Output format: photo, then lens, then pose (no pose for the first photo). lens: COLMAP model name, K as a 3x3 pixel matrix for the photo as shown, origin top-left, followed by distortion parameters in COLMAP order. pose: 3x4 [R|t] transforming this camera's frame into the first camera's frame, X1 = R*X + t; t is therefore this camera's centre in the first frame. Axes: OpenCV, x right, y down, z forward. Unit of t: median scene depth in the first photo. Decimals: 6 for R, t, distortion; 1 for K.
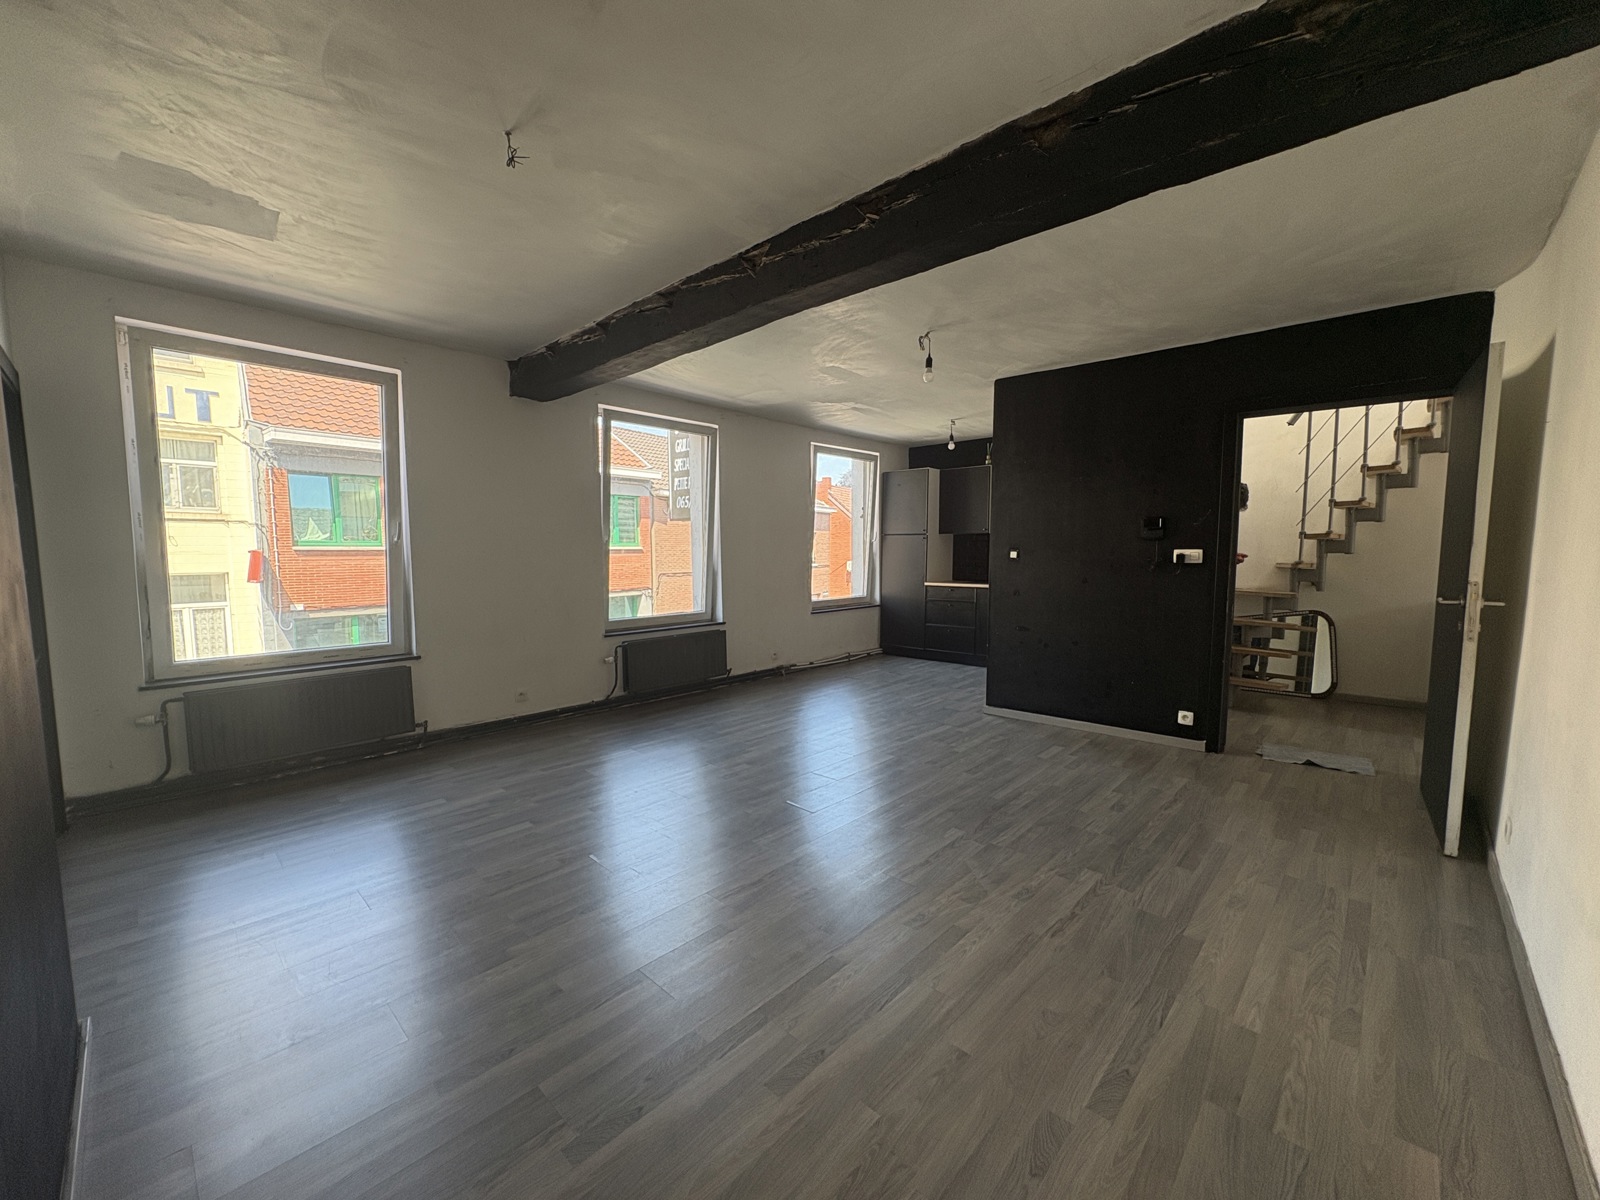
lens RADIAL K [[637.1, 0, 798.9], [0, 637.1, 600.9], [0, 0, 1]] dist [-0.000391, -0.000422]
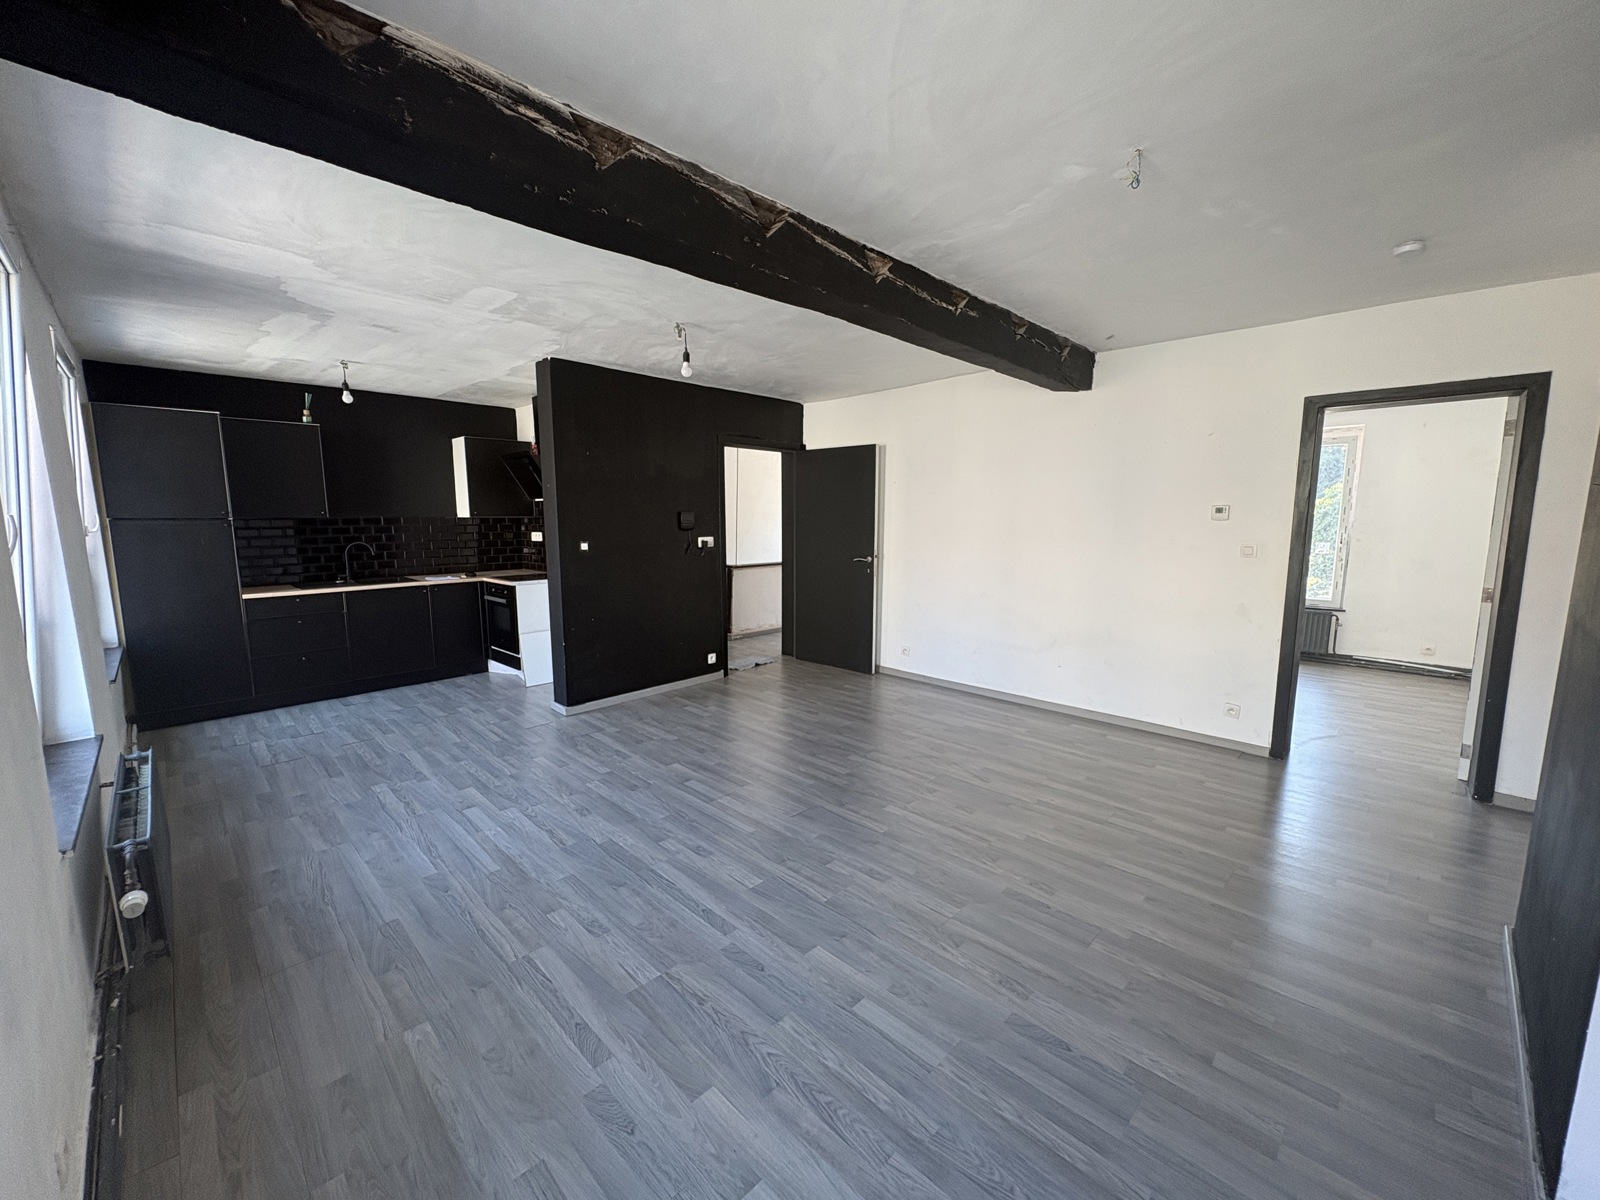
lens RADIAL K [[637.1, 0, 798.3], [0, 637.1, 602.3], [0, 0, 1]] dist [-0.000391, -0.000422]
pose [[0.028349, -0.134898, 0.990454, -0.762677], [0.083919, 0.987675, 0.132117, -0.107030], [-0.996069, 0.079373, 0.039321, 0.762021]]
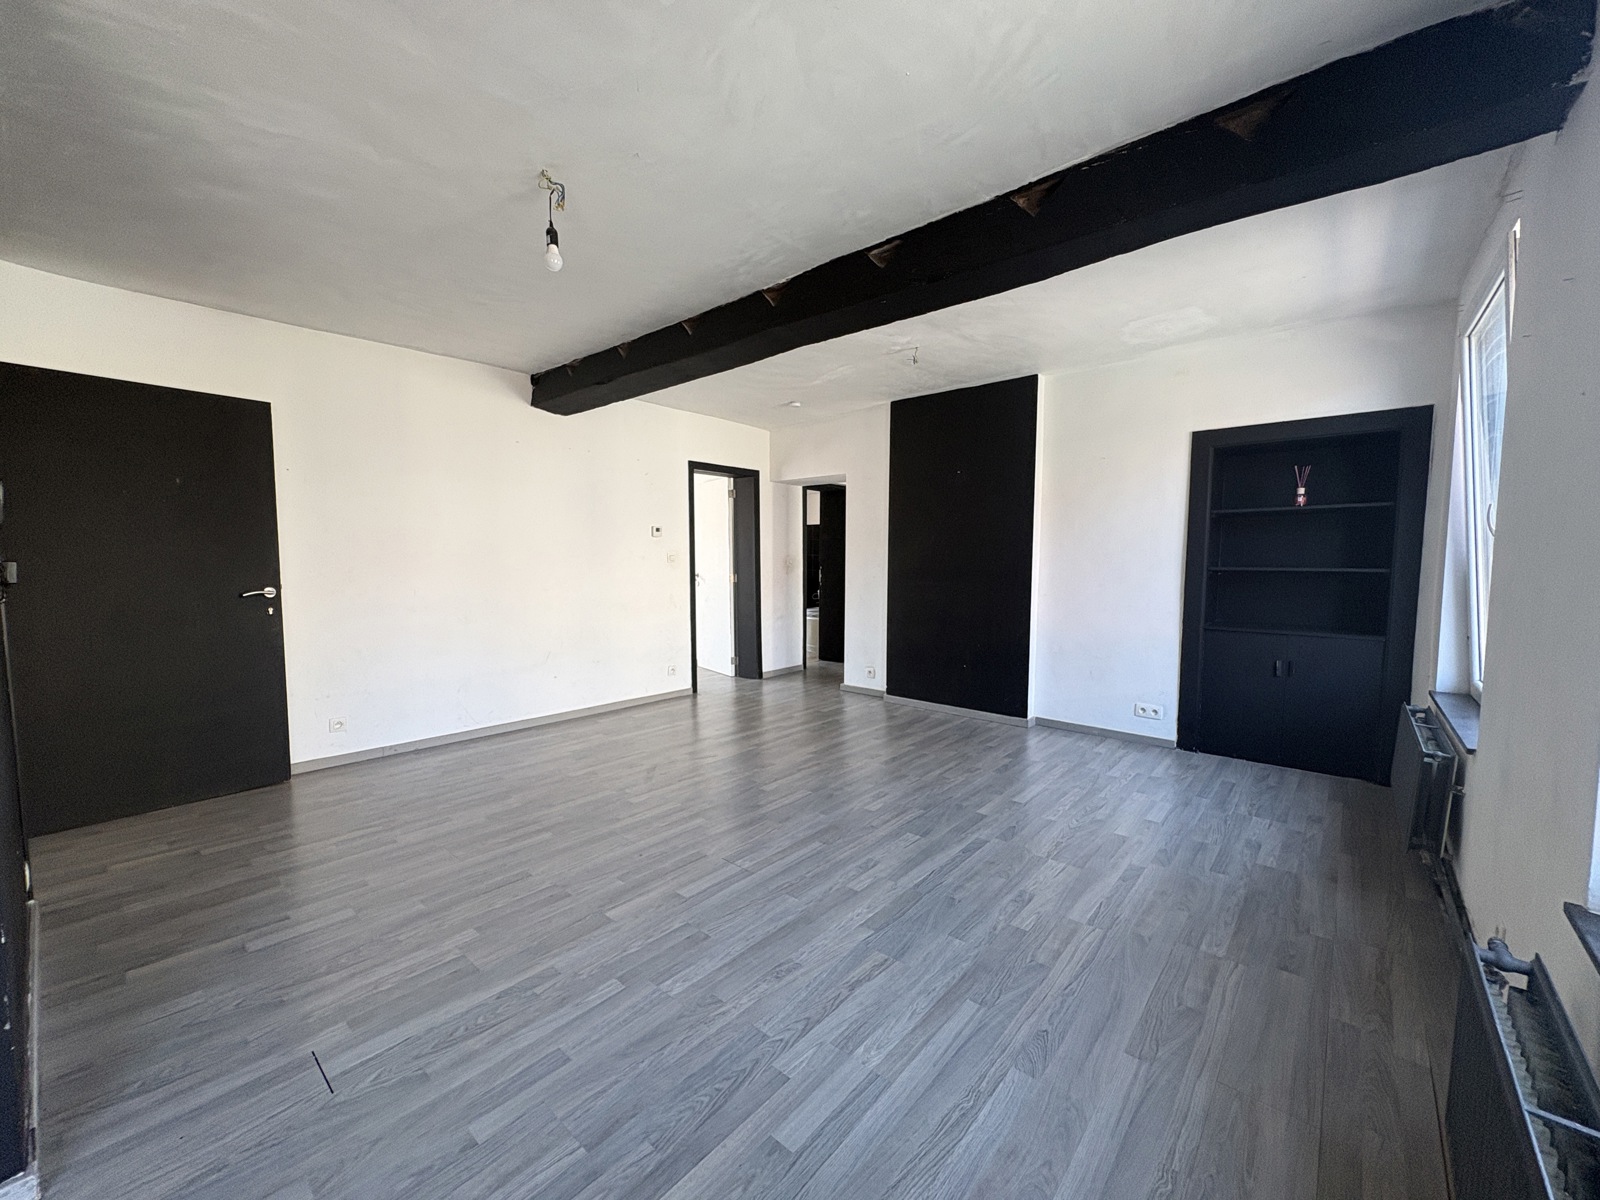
lens RADIAL K [[637.1, 0, 802.0], [0, 637.1, 598.1], [0, 0, 1]] dist [-0.000391, -0.000422]
pose [[-0.999124, 0.002293, -0.041783, -0.002109], [-0.003961, 0.988831, 0.148989, -0.122507], [0.041658, 0.149024, -0.987956, 1.533743]]
